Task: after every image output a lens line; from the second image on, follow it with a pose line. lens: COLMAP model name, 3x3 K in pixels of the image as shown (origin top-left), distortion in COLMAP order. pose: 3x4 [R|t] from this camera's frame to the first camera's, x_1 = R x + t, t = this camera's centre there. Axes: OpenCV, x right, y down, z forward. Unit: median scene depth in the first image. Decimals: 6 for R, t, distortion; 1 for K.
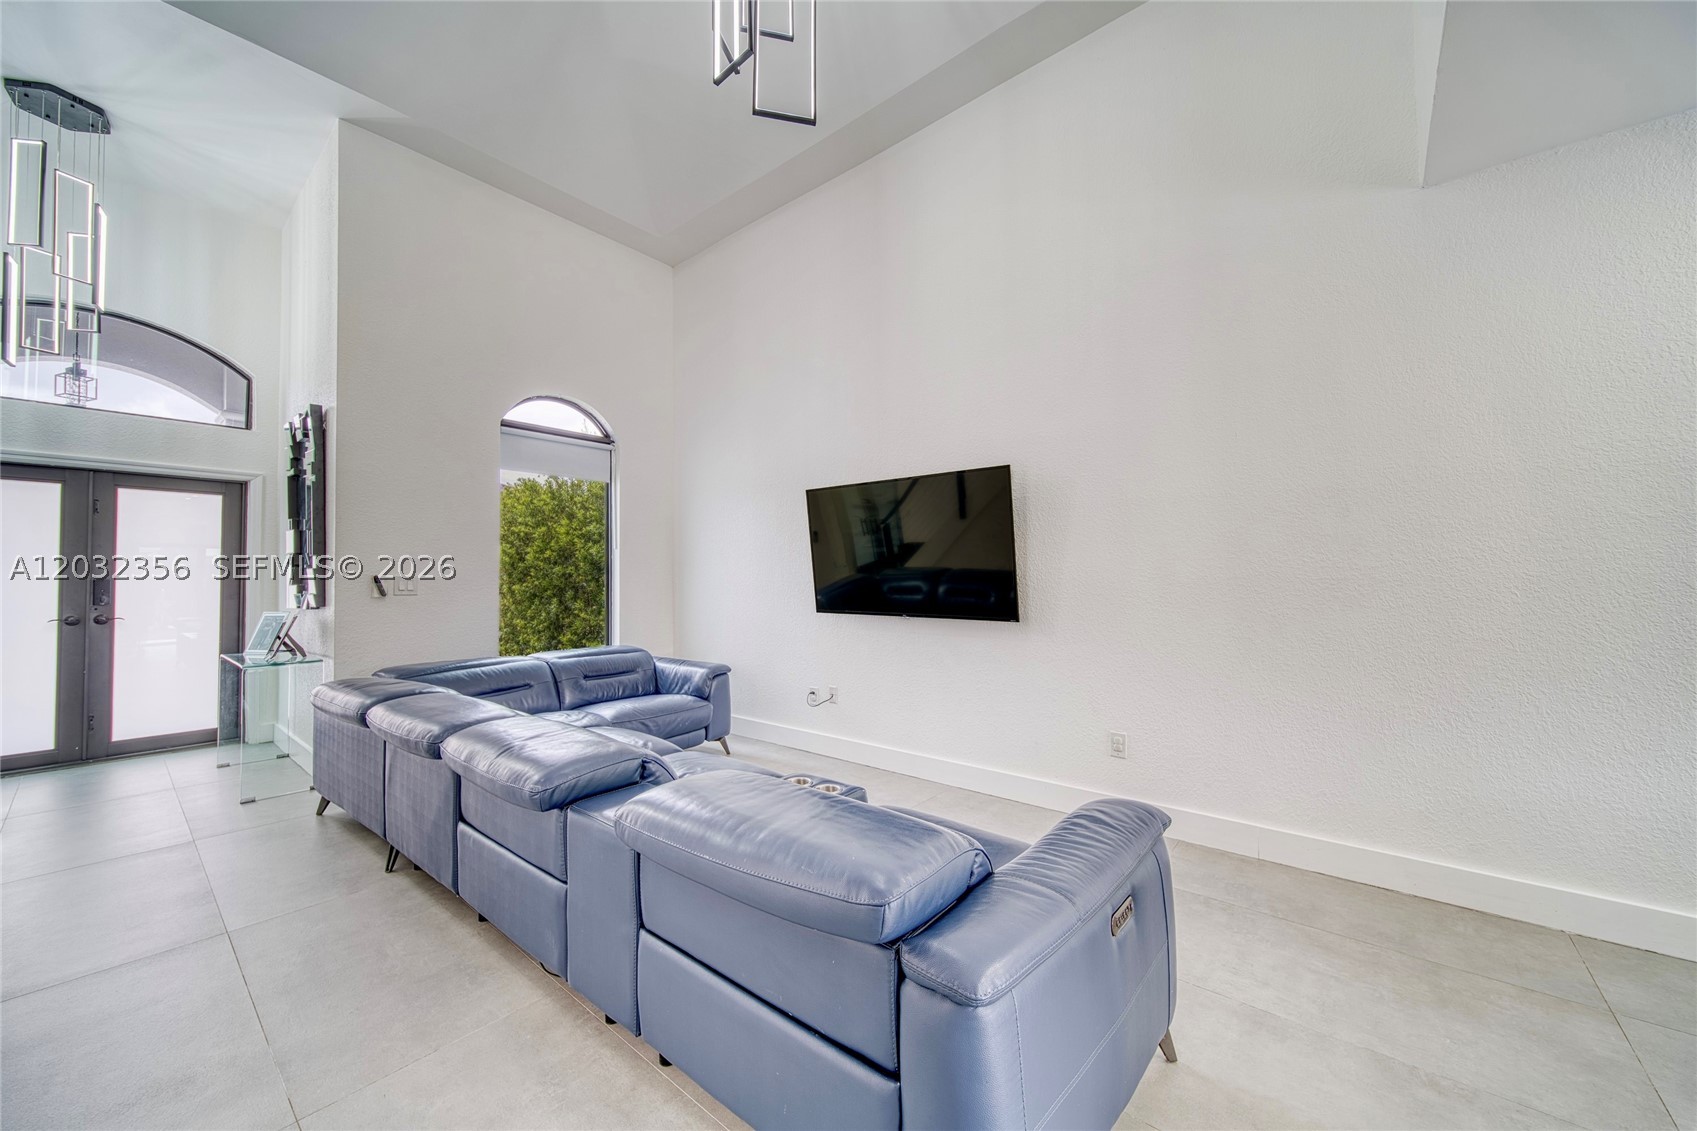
lens RADIAL K [[597.4, 0, 841.6], [0, 597.4, 555.8], [0, 0, 1]] dist [0.000632, -0.000012]
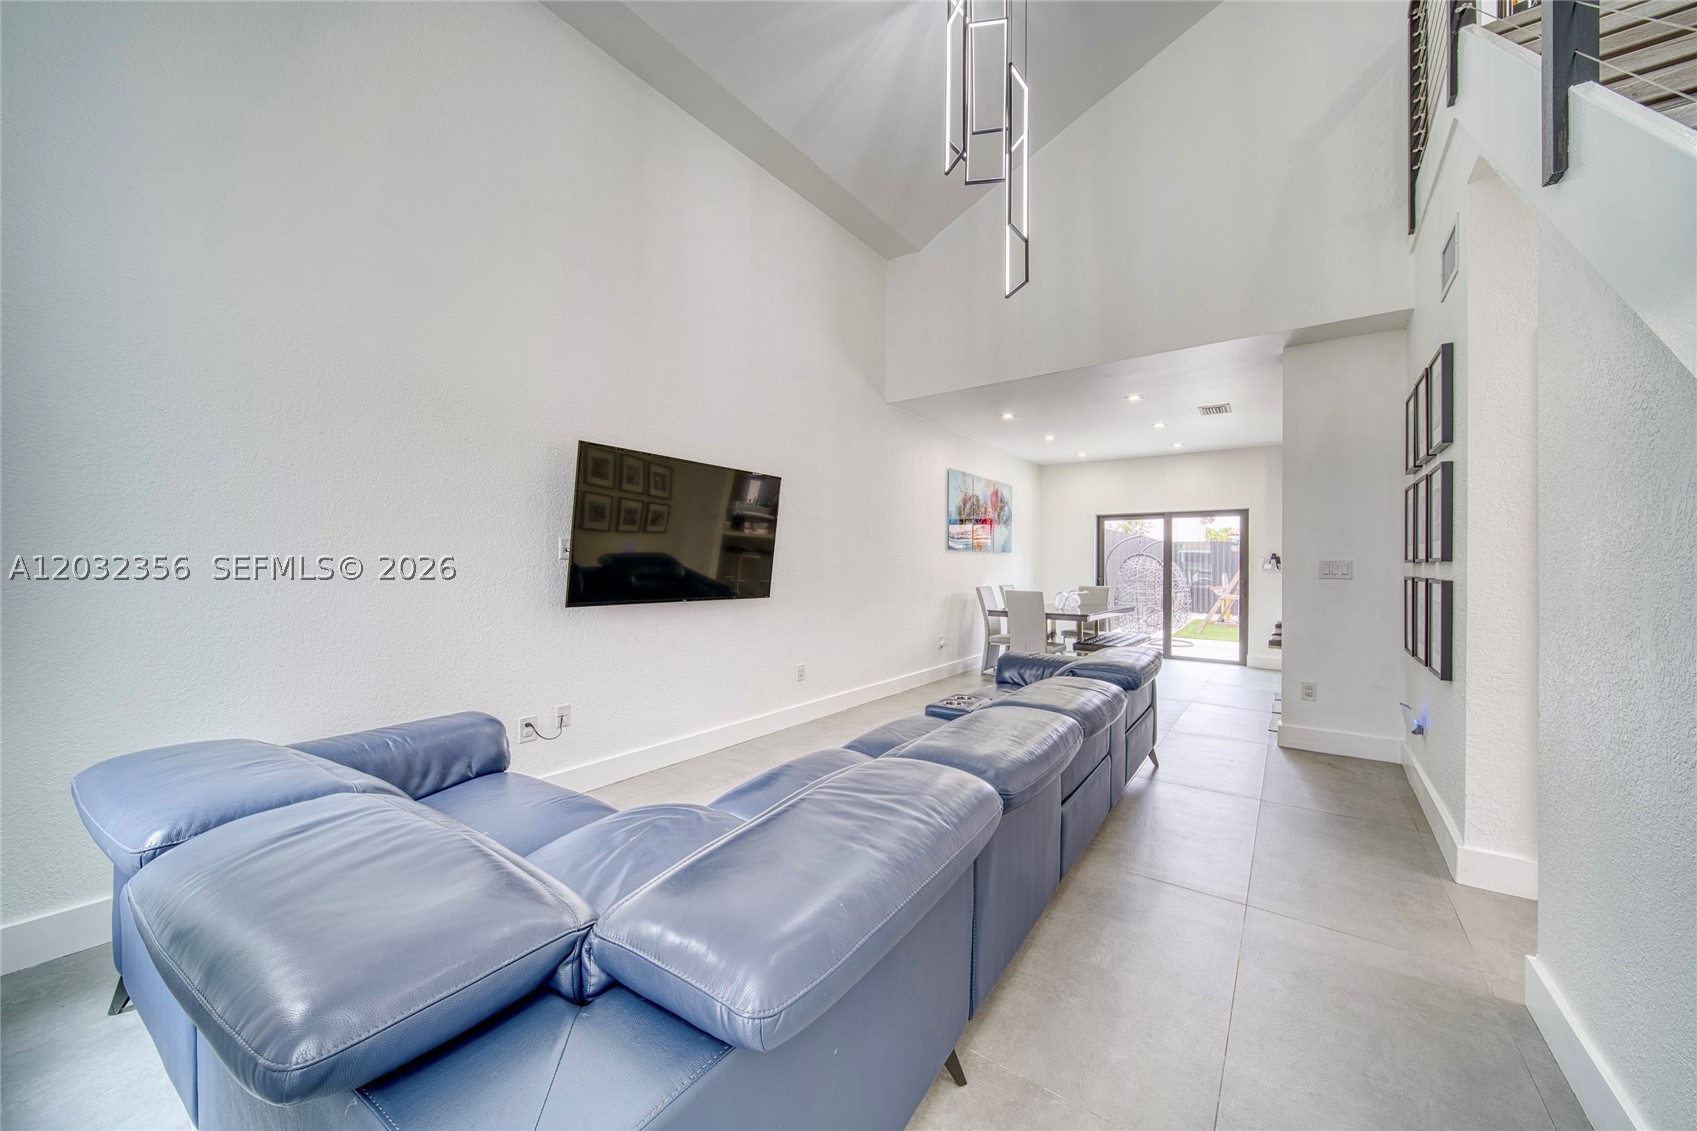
lens RADIAL K [[597.4, 0, 841.6], [0, 597.4, 555.8], [0, 0, 1]] dist [0.000632, -0.000012]
pose [[-0.032655, 0.032429, 0.998940, -0.848622], [-0.031742, 0.998936, -0.033466, 0.049144], [-0.998962, -0.032802, -0.031591, 0.737190]]
